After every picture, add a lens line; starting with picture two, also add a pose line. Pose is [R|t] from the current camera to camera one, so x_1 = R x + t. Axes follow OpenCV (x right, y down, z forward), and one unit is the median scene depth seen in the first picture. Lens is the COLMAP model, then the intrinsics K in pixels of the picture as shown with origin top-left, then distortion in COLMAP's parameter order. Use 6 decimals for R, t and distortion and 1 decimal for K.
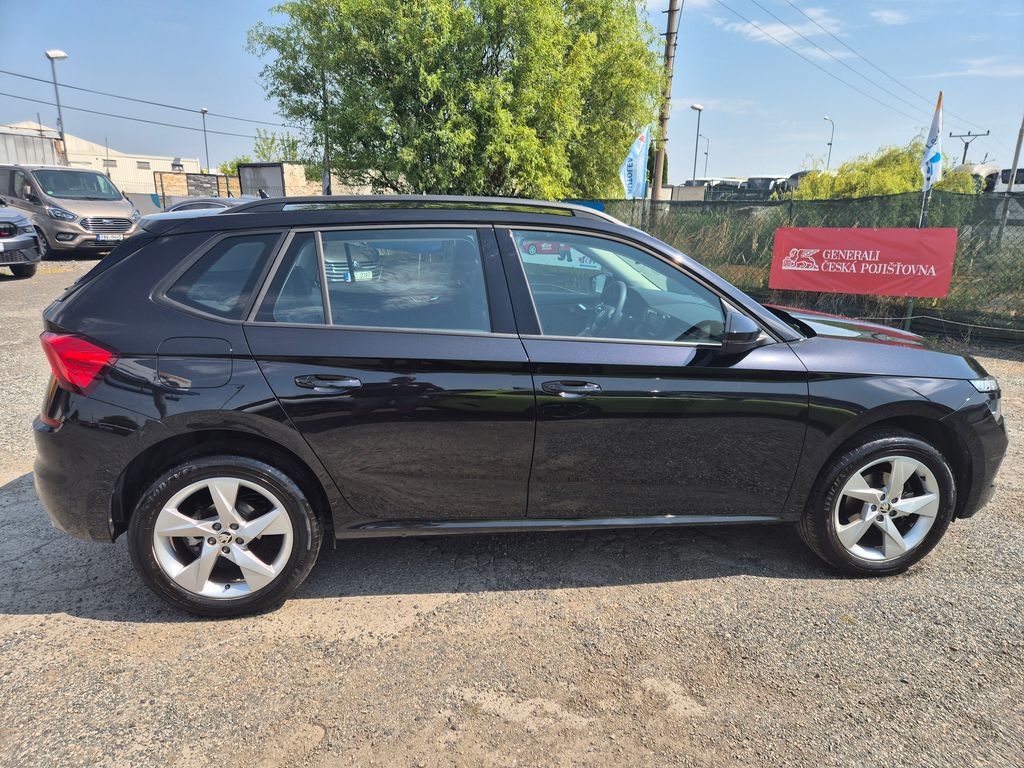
lens RADIAL K [[690.2, 0, 509.6], [0, 690.2, 386.1], [0, 0, 1]] dist [0.032262, -0.015643]
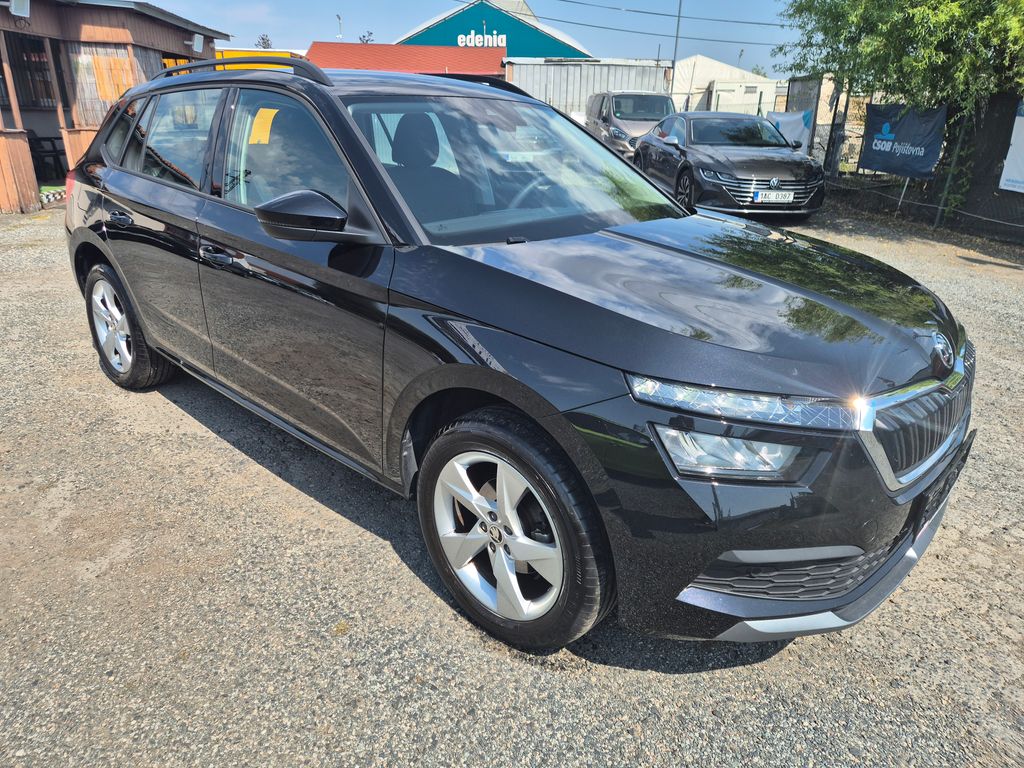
lens RADIAL K [[690.2, 0, 506.9], [0, 690.2, 381.6], [0, 0, 1]] dist [0.032262, -0.015643]
pose [[0.617337, 0.265497, -0.740545, 0.291025], [-0.201963, 0.963269, 0.176986, -0.020905], [0.760333, 0.040303, 0.648282, 0.179973]]
